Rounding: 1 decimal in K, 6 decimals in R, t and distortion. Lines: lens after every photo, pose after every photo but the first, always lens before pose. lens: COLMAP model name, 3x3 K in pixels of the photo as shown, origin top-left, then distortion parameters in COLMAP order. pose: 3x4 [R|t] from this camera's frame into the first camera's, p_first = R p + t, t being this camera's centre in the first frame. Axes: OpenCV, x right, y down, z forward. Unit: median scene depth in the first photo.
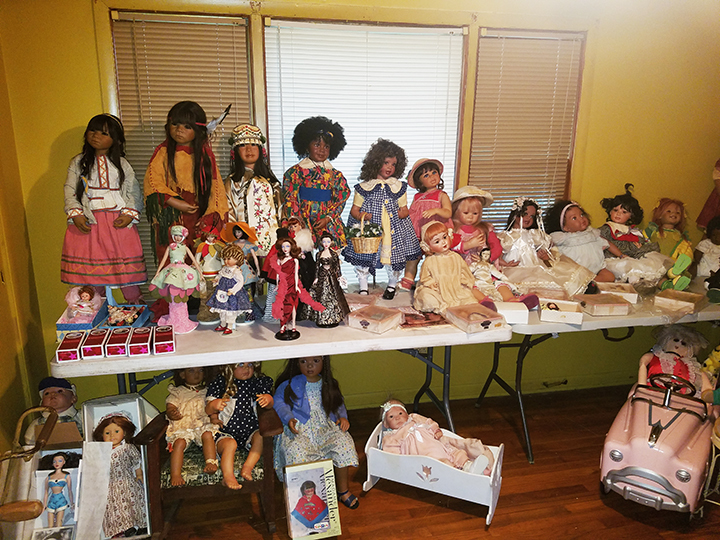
lens RADIAL K [[552.8, 0, 356.9], [0, 552.8, 277.0], [0, 0, 1]] dist [0.199274, -0.327815]
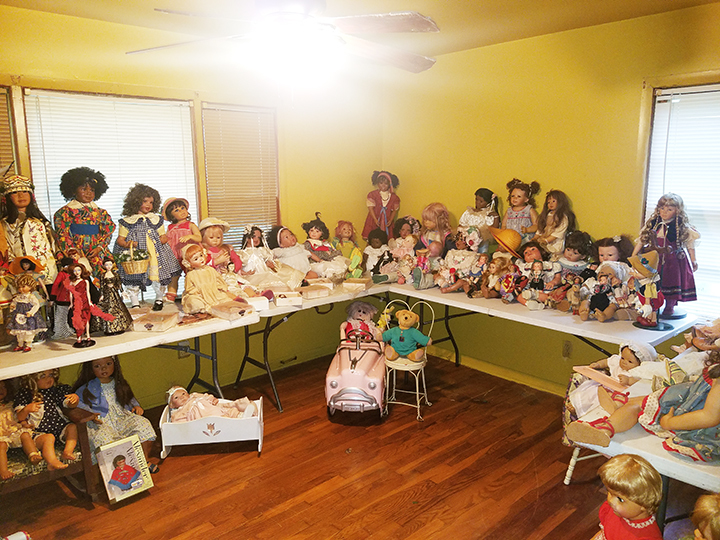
lens RADIAL K [[552.8, 0, 356.9], [0, 552.8, 277.0], [0, 0, 1]] dist [0.199274, -0.327815]
pose [[0.870194, -0.107809, 0.480770, -0.168132], [0.138381, 0.989970, -0.028478, 0.069550], [-0.472877, 0.091310, 0.876384, -0.345749]]
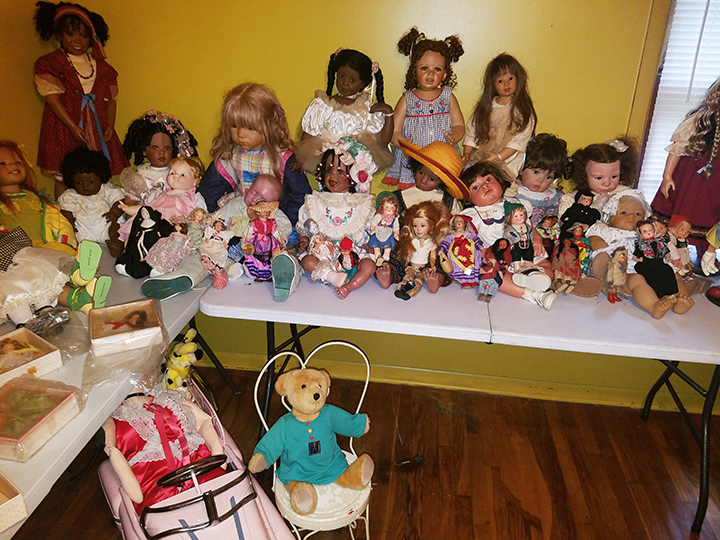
lens RADIAL K [[552.8, 0, 356.9], [0, 552.8, 277.0], [0, 0, 1]] dist [0.199274, -0.327815]
pose [[0.348954, -0.394752, 0.849942, 0.188000], [0.222467, 0.915922, 0.334060, -0.152451], [-0.910352, 0.072512, 0.407434, 0.579807]]
